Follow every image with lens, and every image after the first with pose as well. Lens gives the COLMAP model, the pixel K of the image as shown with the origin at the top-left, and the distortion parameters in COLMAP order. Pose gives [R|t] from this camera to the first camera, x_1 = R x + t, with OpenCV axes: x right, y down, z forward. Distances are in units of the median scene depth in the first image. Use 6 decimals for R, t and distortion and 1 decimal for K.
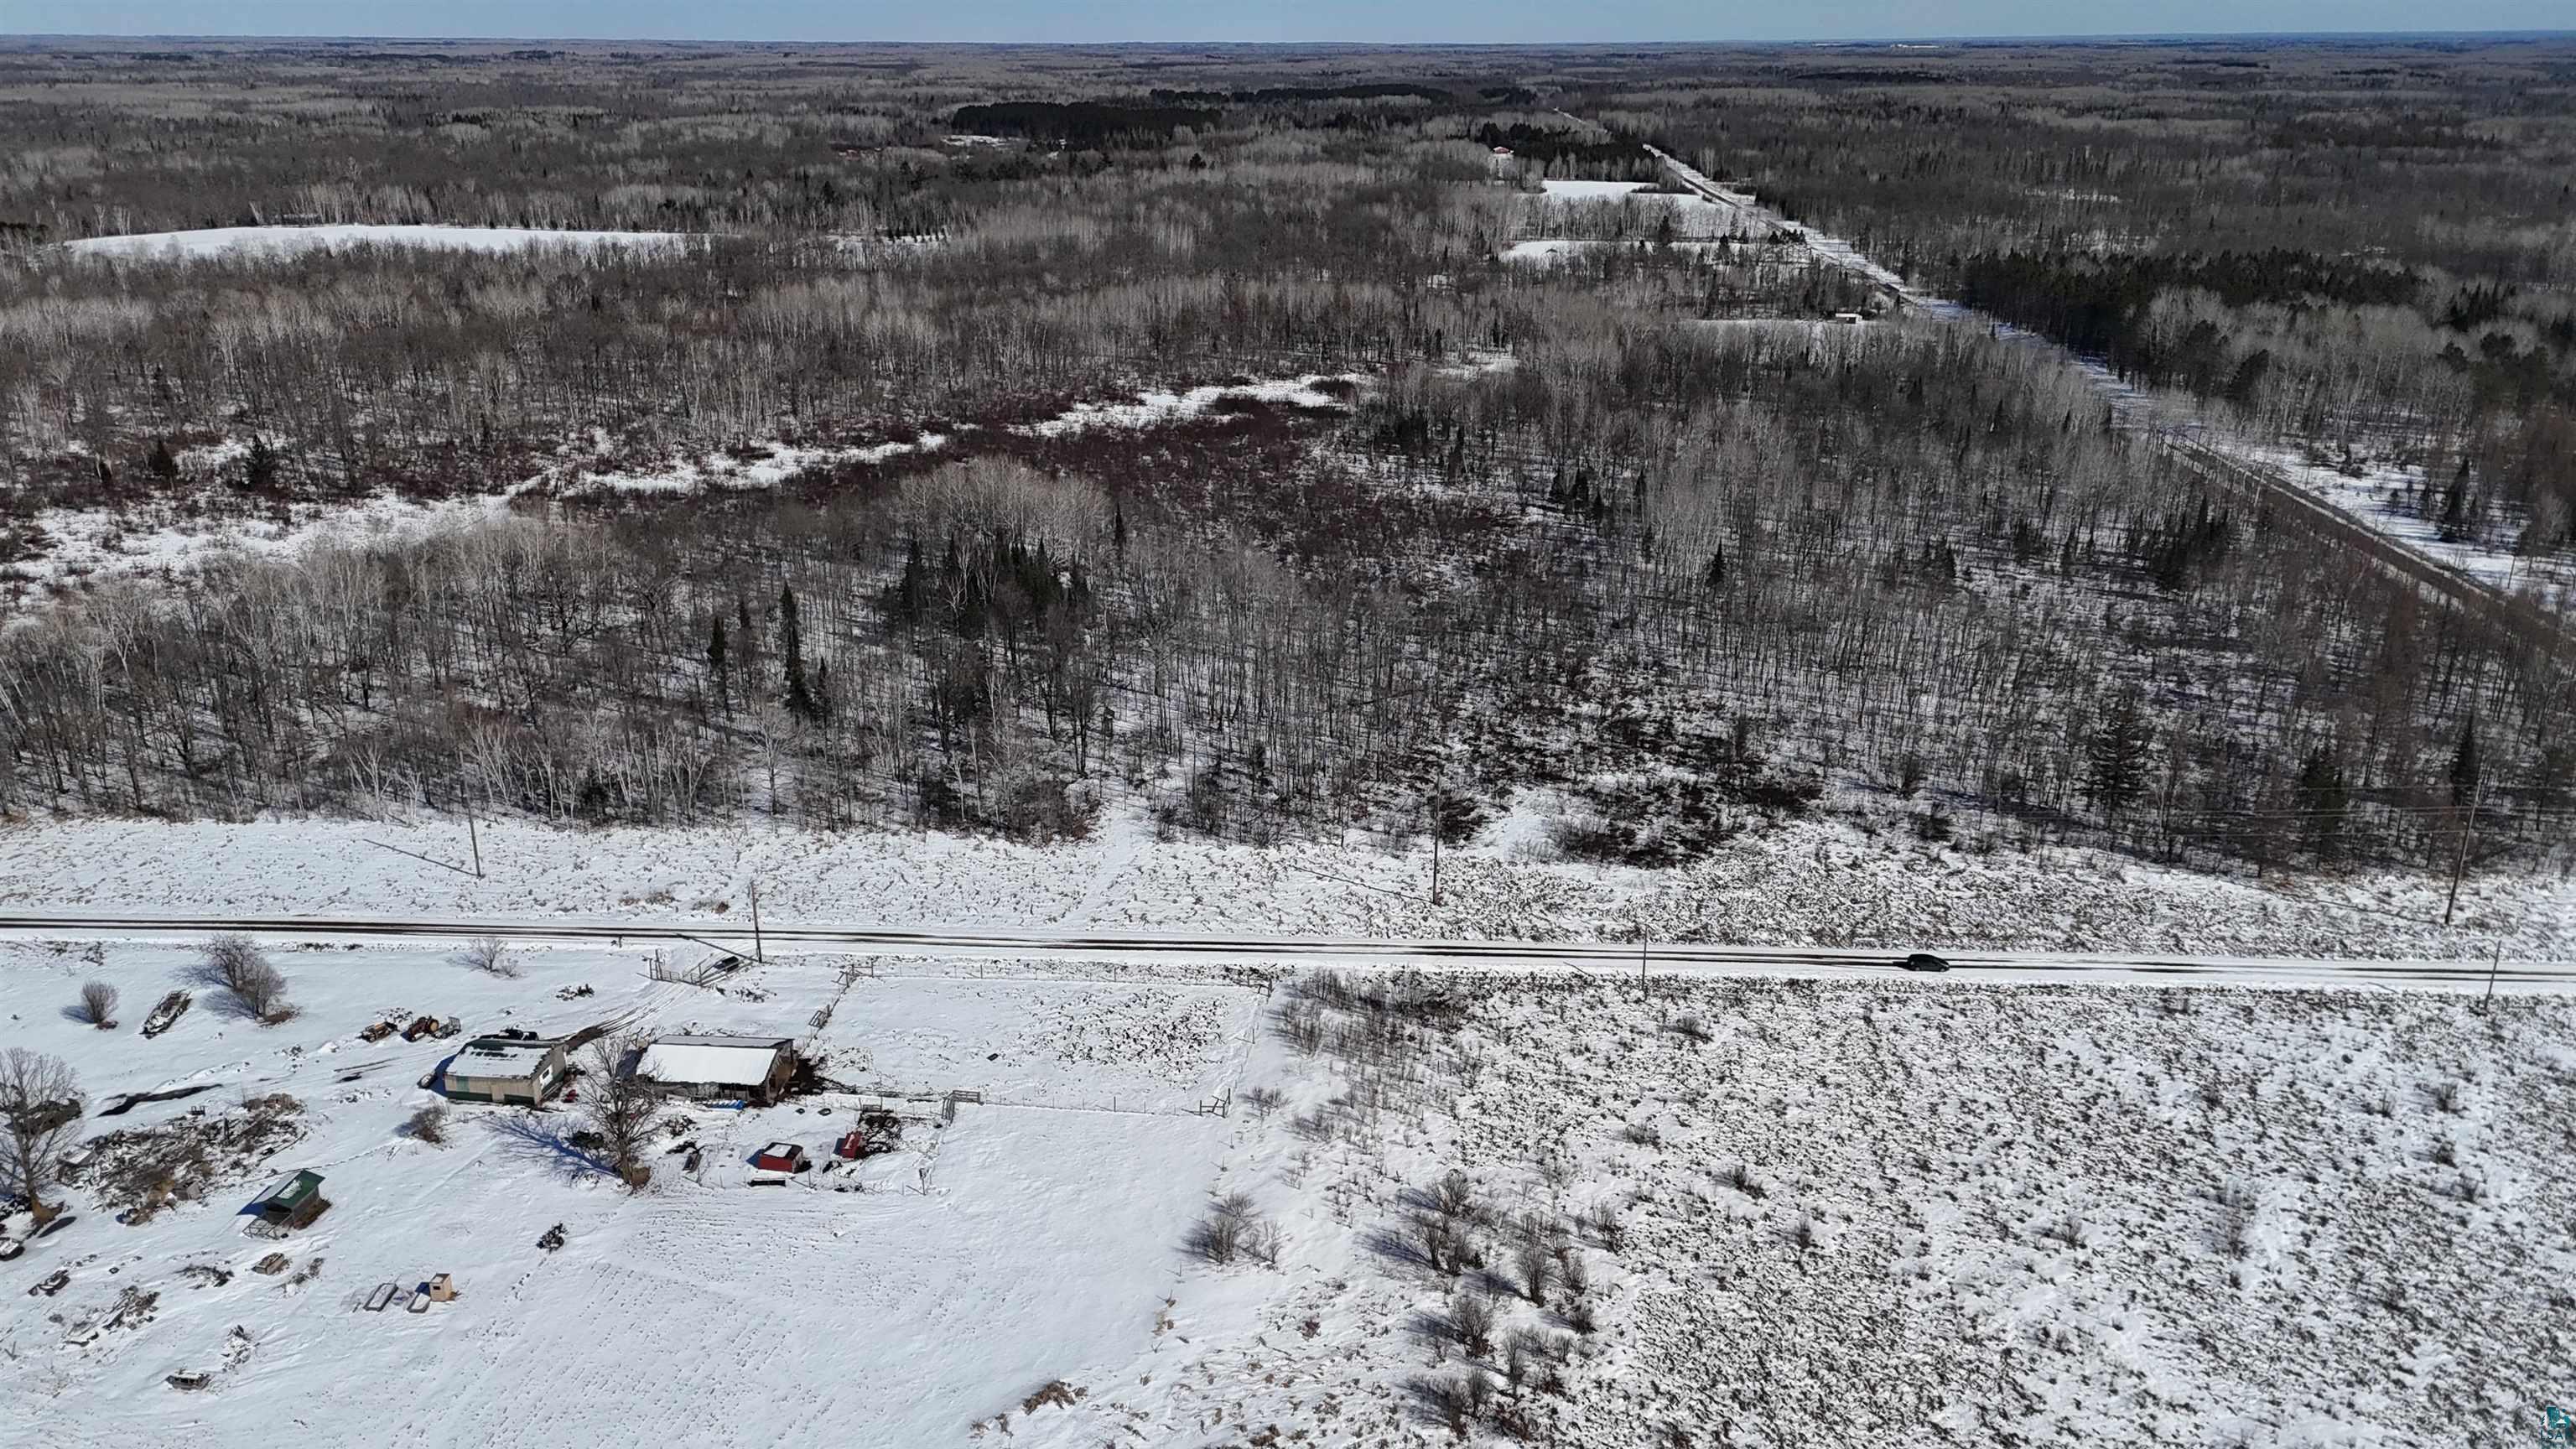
lens RADIAL K [[1875.5, 0, 1288.0], [0, 1875.5, 724.5], [0, 0, 1]] dist [0.079023, -0.064350]
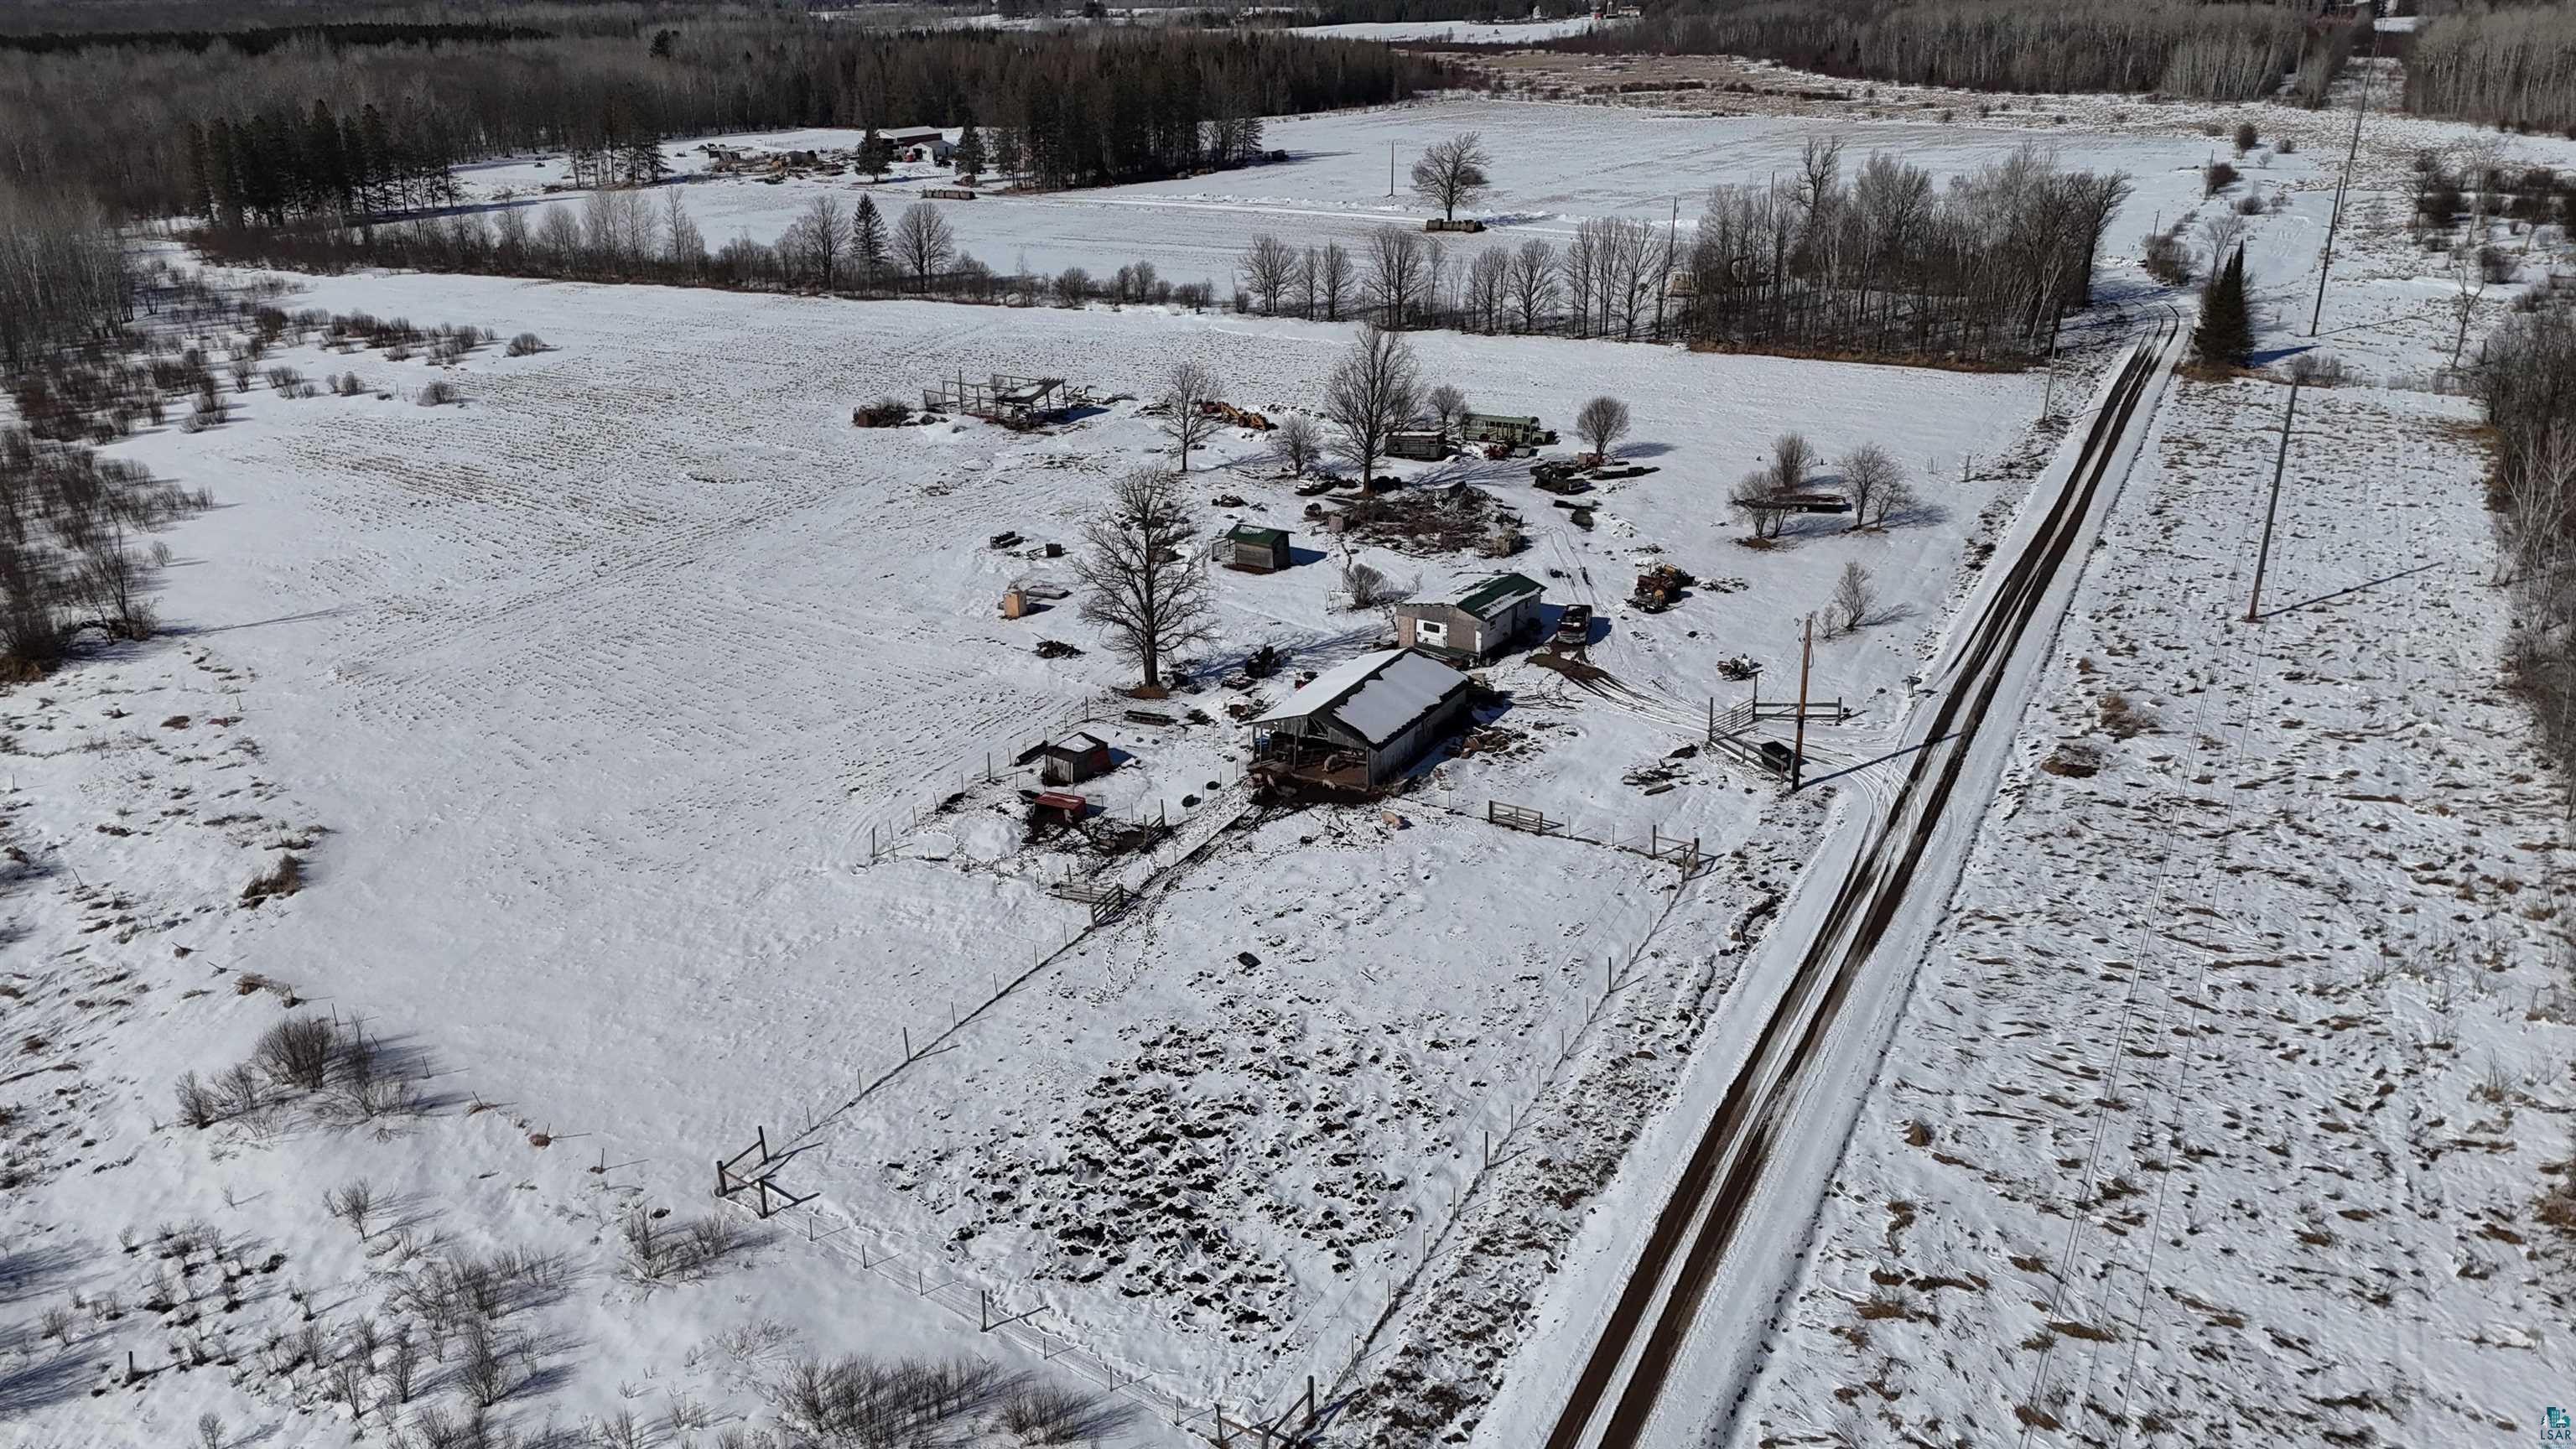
lens RADIAL K [[1876.4, 0, 1288.0], [0, 1876.4, 724.5], [0, 0, 1]] dist [0.078672, -0.075412]
pose [[-0.428251, 0.342054, -0.836421, 0.171028], [-0.293857, 0.822574, 0.486847, -0.081513], [0.854546, 0.454281, -0.251754, 0.908255]]
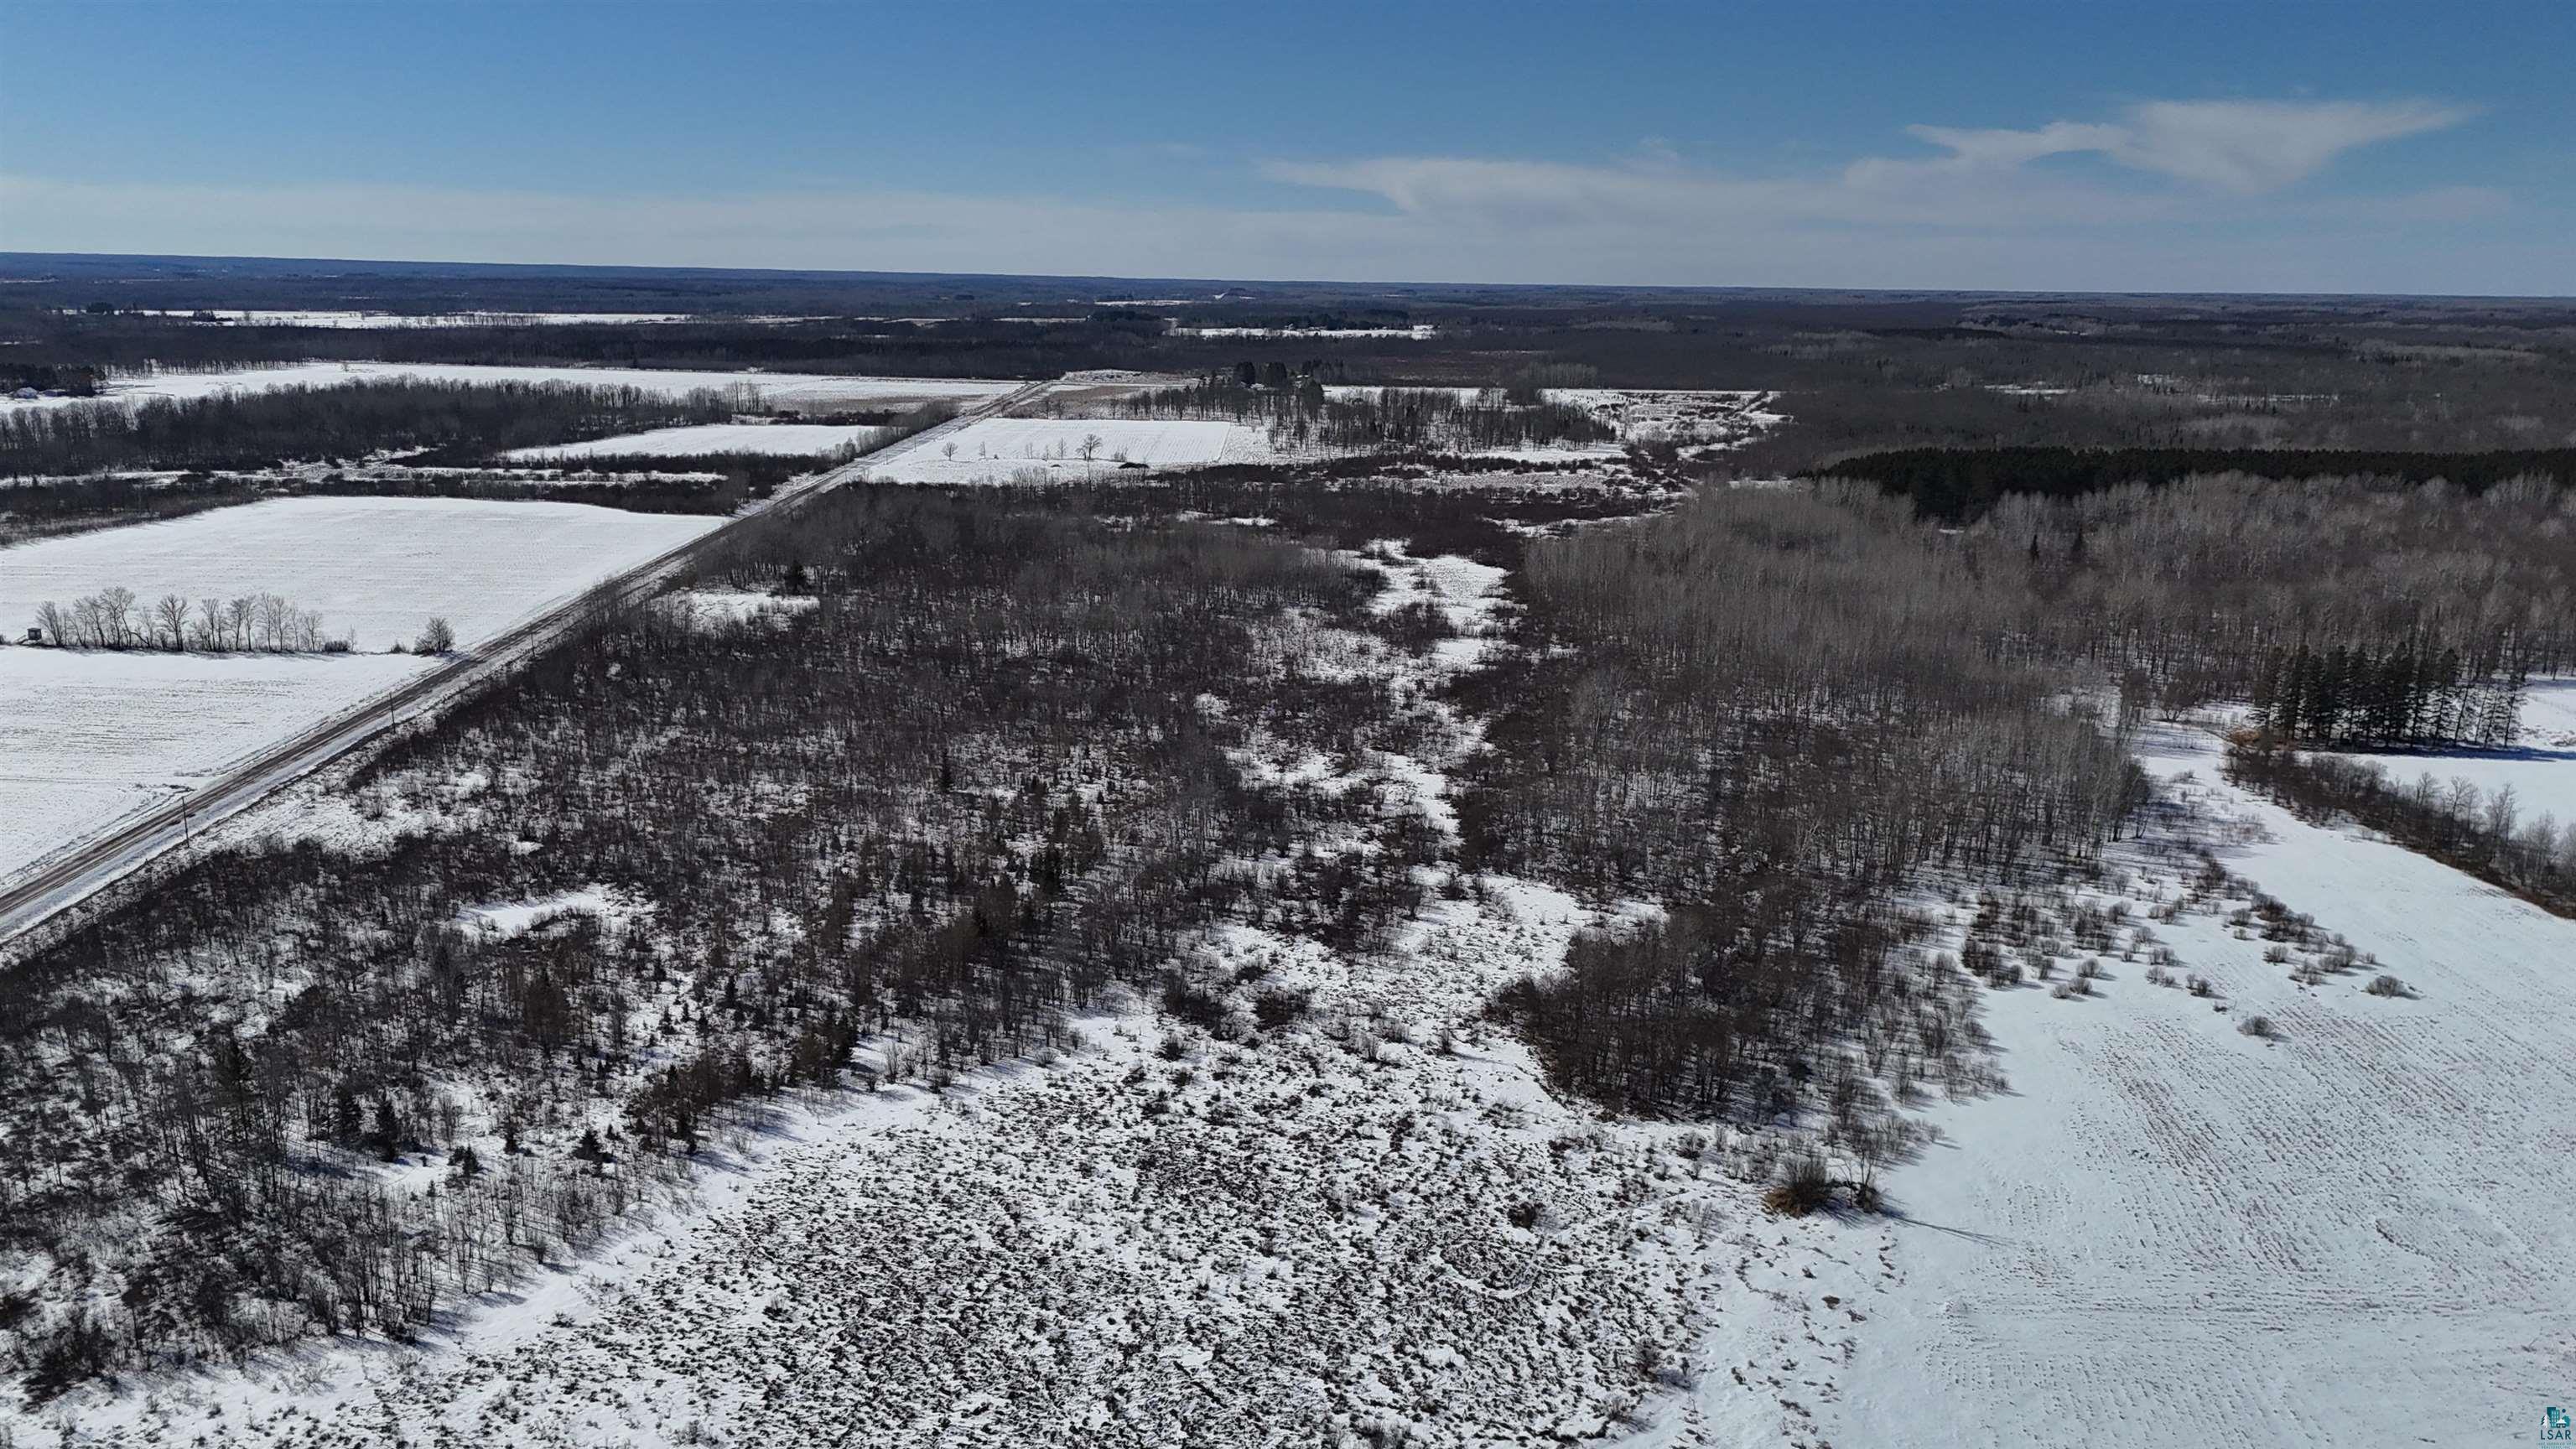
lens RADIAL K [[1876.4, 0, 1288.0], [0, 1876.4, 724.5], [0, 0, 1]] dist [0.078672, -0.075412]
pose [[-0.998194, 0.002303, -0.060025, 0.131310], [-0.031226, 0.833746, 0.551264, -0.353930], [0.051315, 0.552143, -0.832169, 1.019715]]
